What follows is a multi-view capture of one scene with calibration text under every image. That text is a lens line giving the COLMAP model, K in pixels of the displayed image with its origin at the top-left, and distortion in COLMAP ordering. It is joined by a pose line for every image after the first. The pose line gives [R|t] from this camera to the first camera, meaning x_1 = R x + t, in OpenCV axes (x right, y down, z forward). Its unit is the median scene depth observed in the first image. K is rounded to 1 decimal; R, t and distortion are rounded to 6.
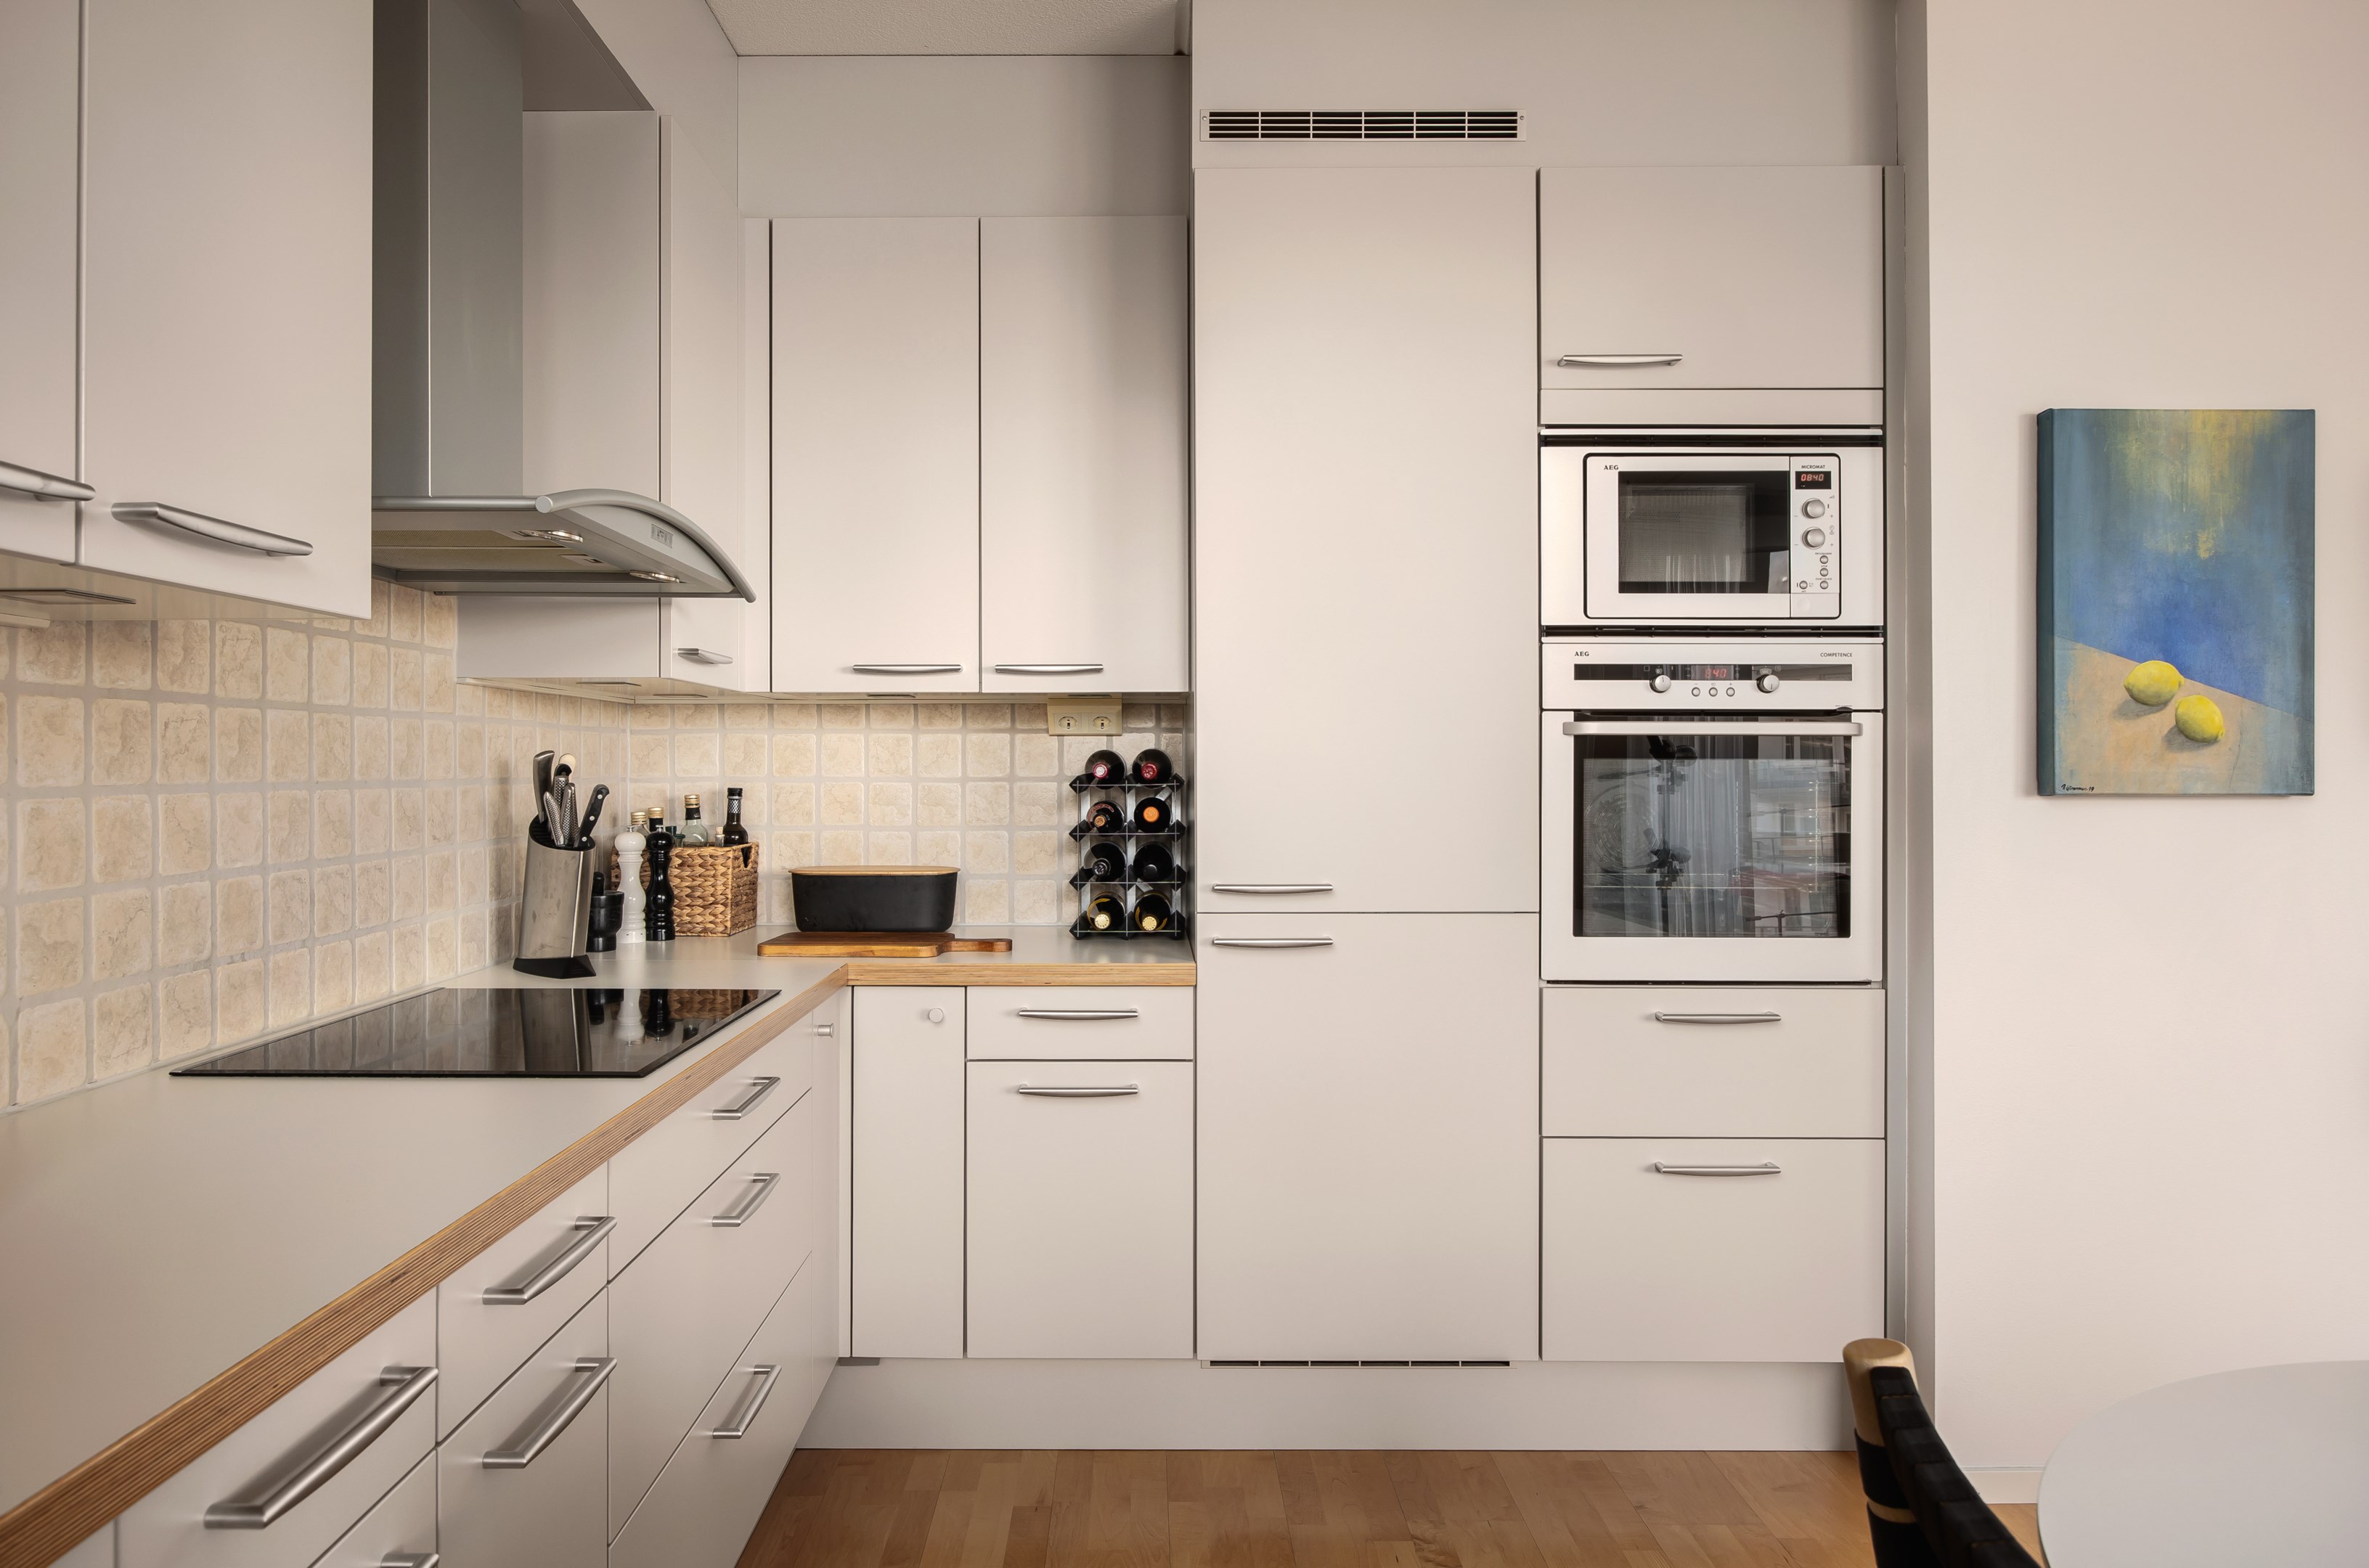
lens RADIAL K [[1478.9, 0, 1146.4], [0, 1478.9, 768.6], [0, 0, 1]] dist [0.002286, 0.000576]
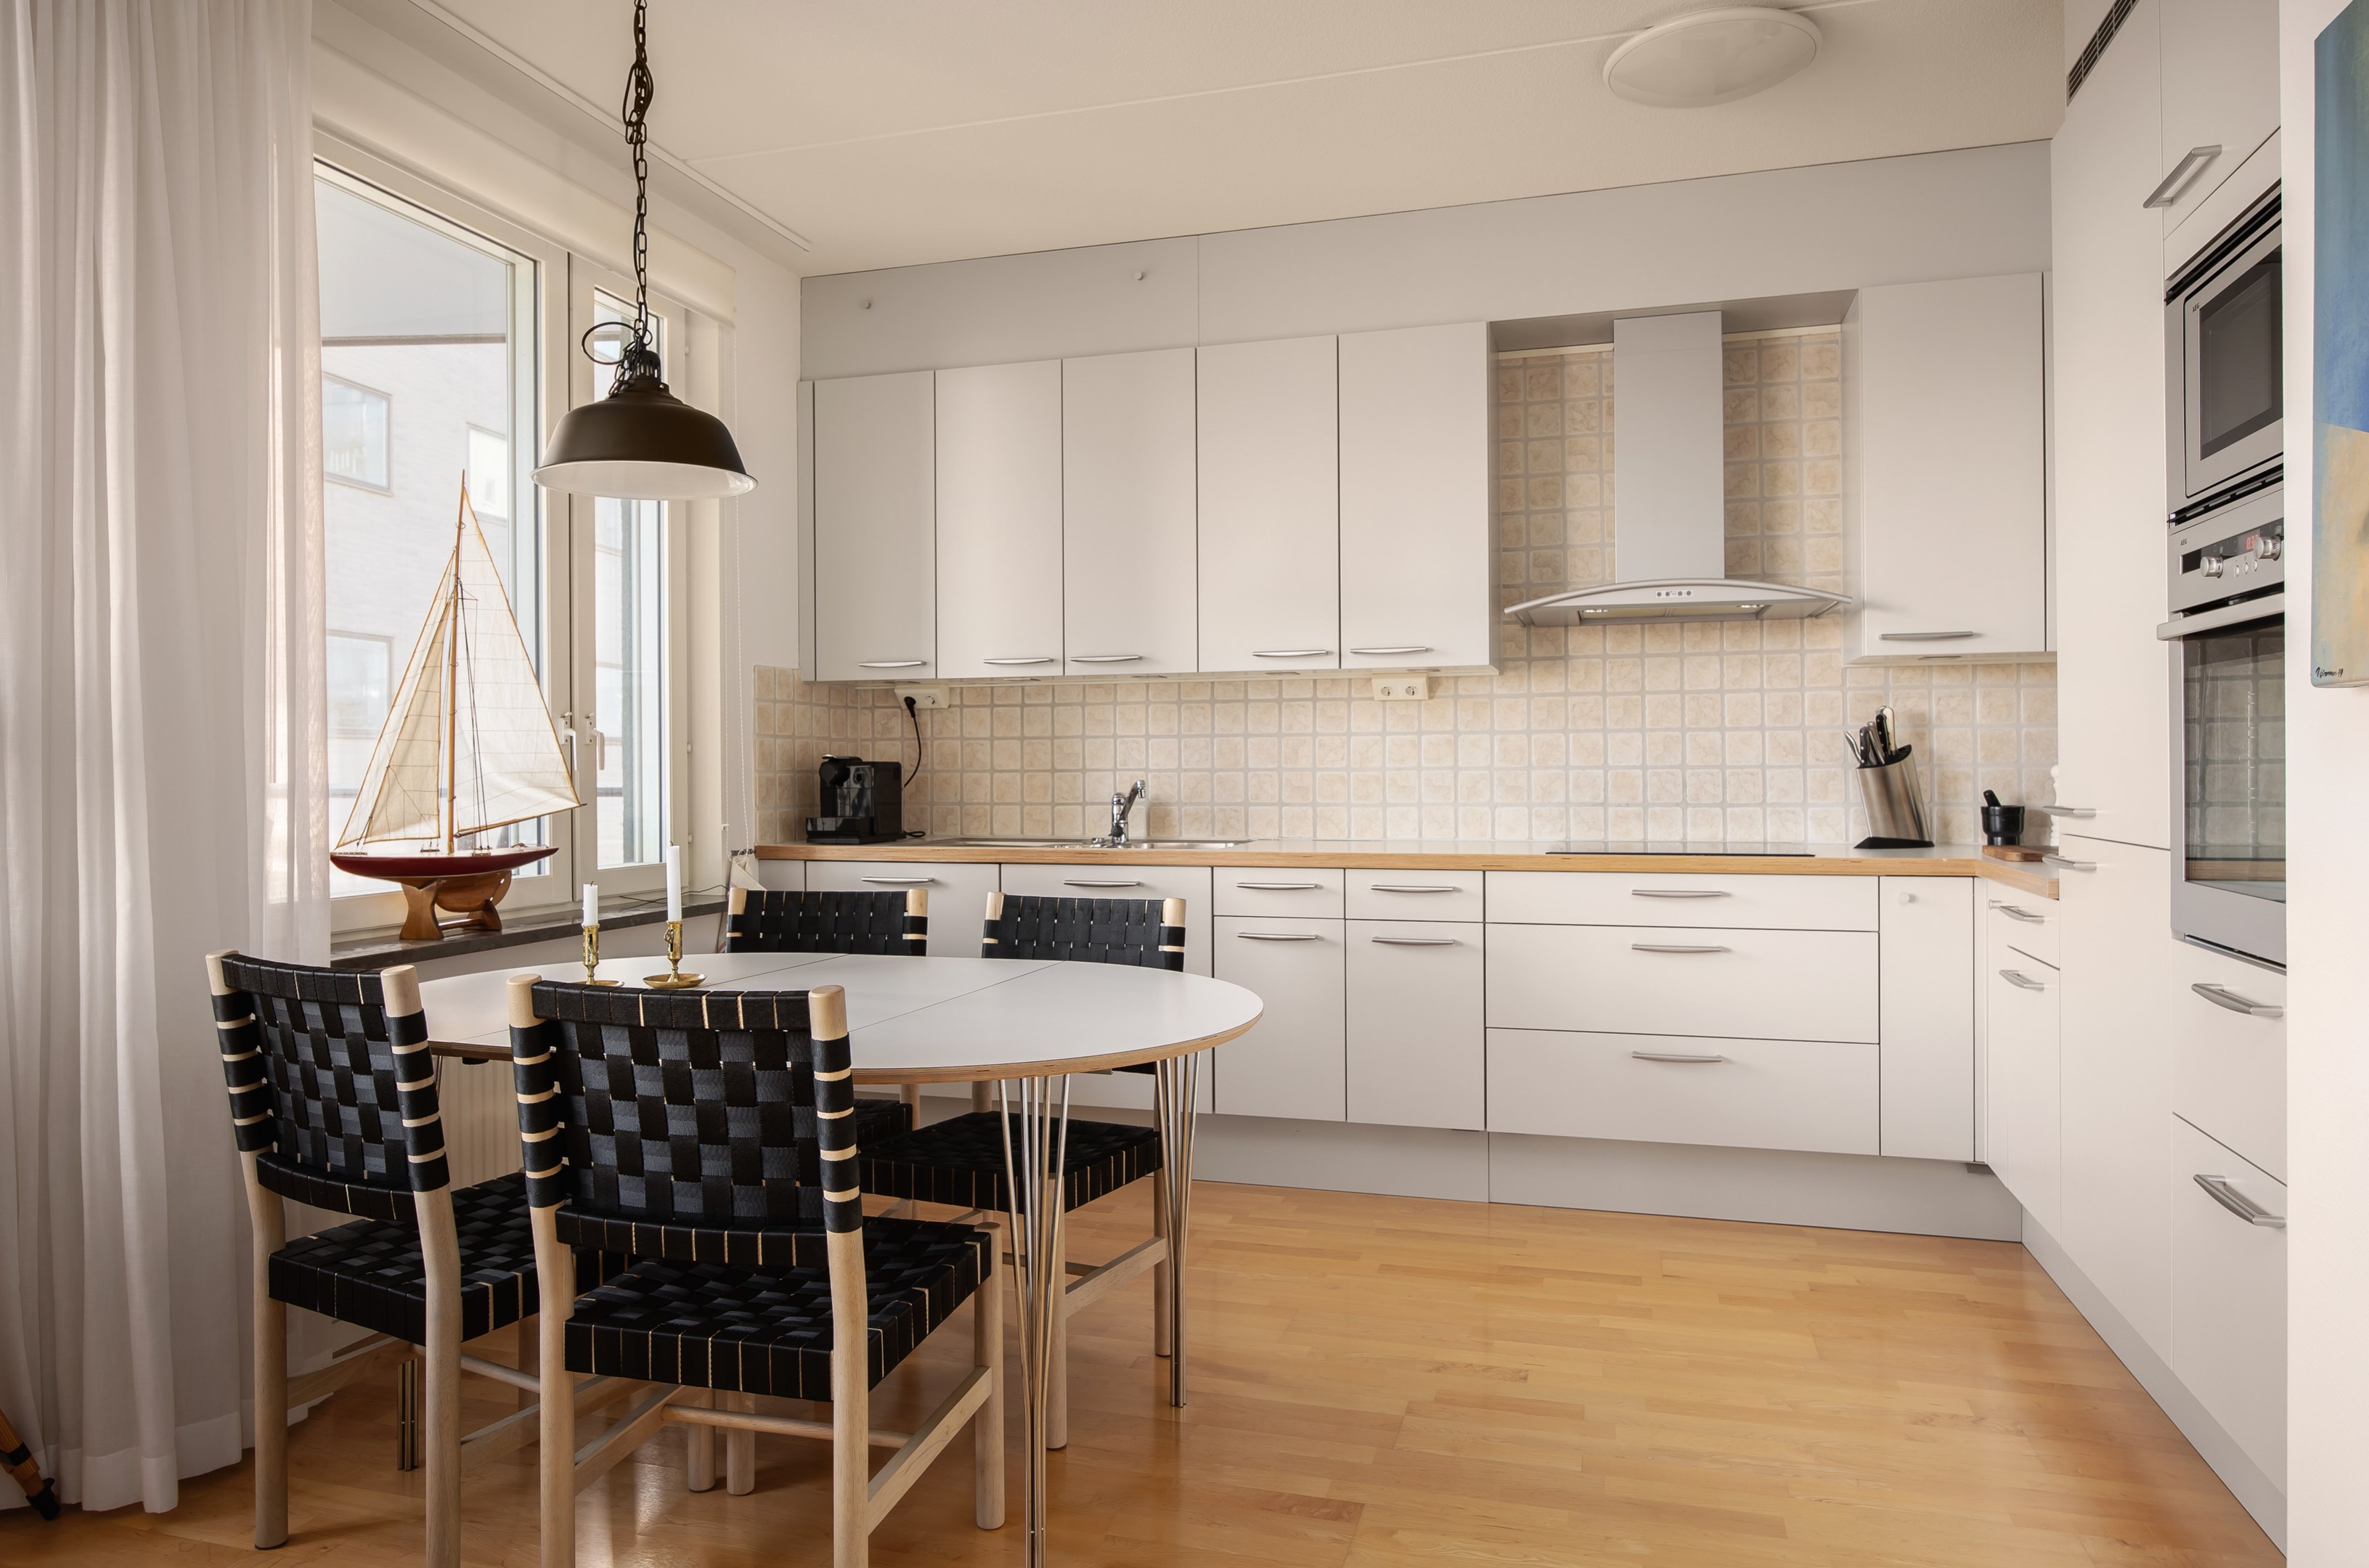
lens RADIAL K [[1494.1, 0, 1177.5], [0, 1494.1, 769.8], [0, 0, 1]] dist [-0.004655, -0.001761]
pose [[-0.285523, 0.004498, -0.958361, 1.715610], [0.007007, 0.999972, 0.002606, 0.059816], [0.958346, -0.005971, -0.285546, 0.954762]]
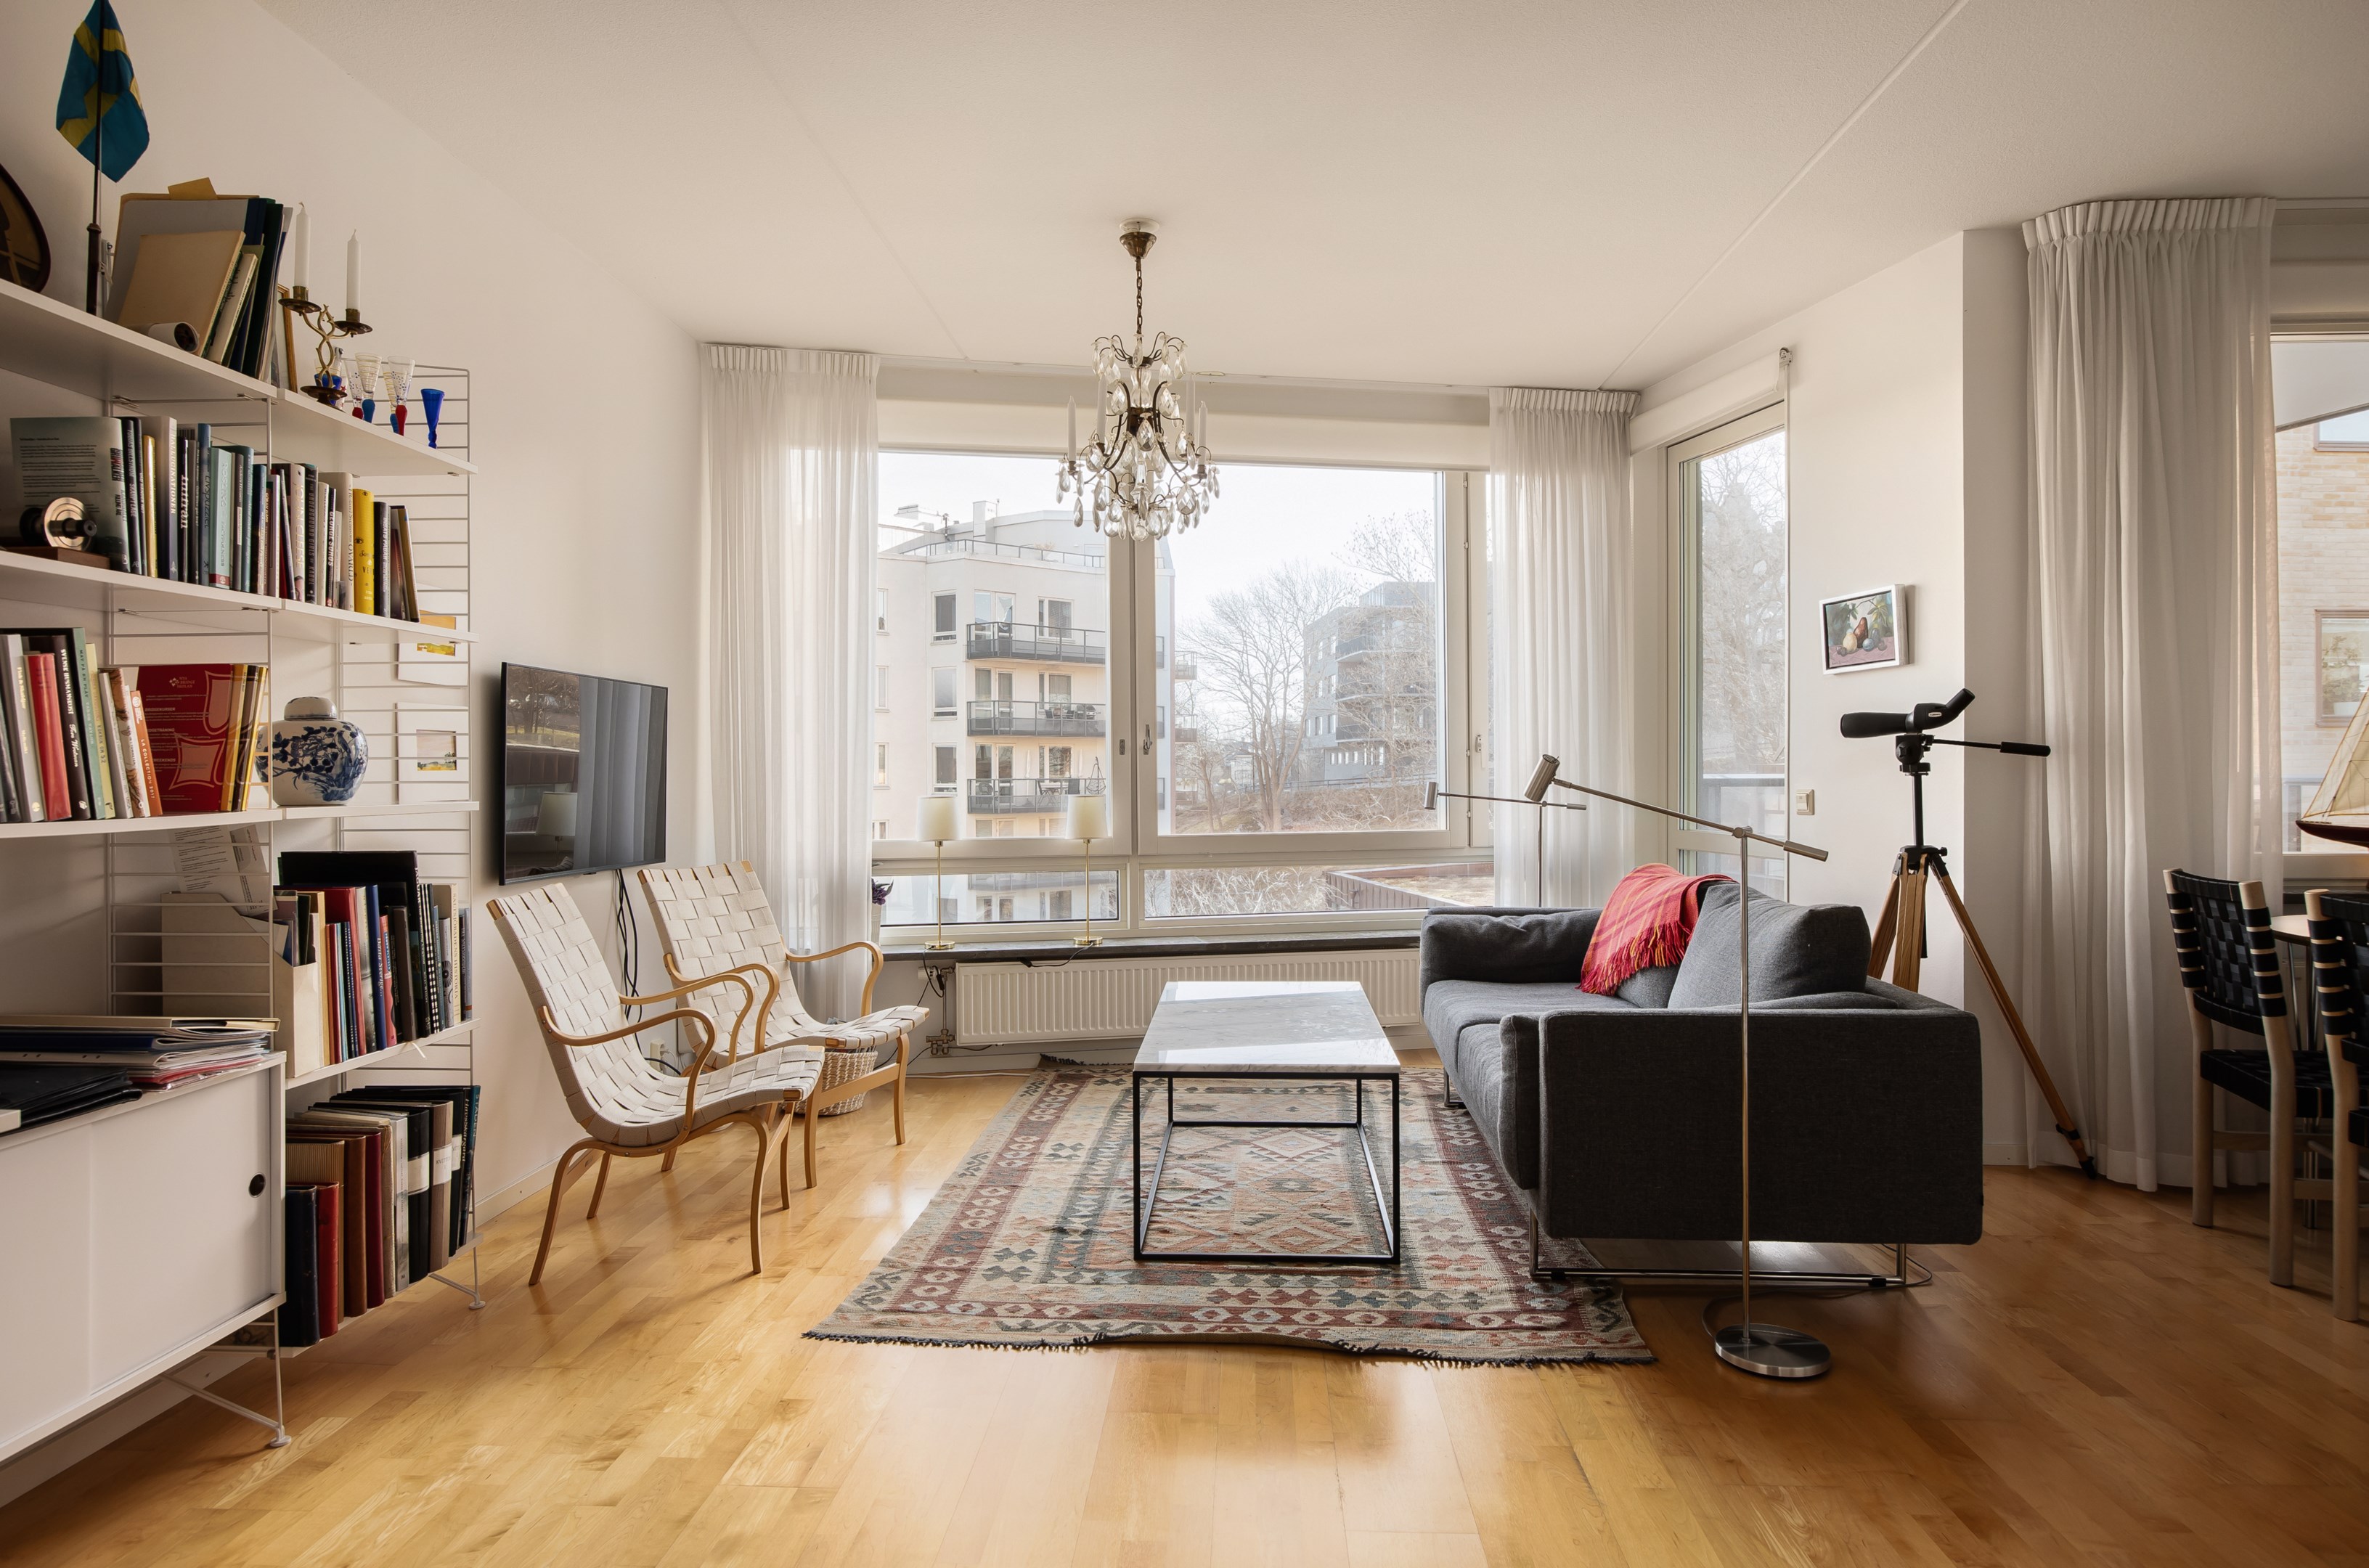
lens RADIAL K [[1385.3, 0, 1184.5], [0, 1385.3, 784.0], [0, 0, 1]] dist [-0.006965, -0.001834]
pose [[-0.998628, 0.006567, 0.051953, 2.022930], [0.006966, 0.999948, 0.007504, 0.061093], [-0.051901, 0.007856, -0.998621, 1.763772]]
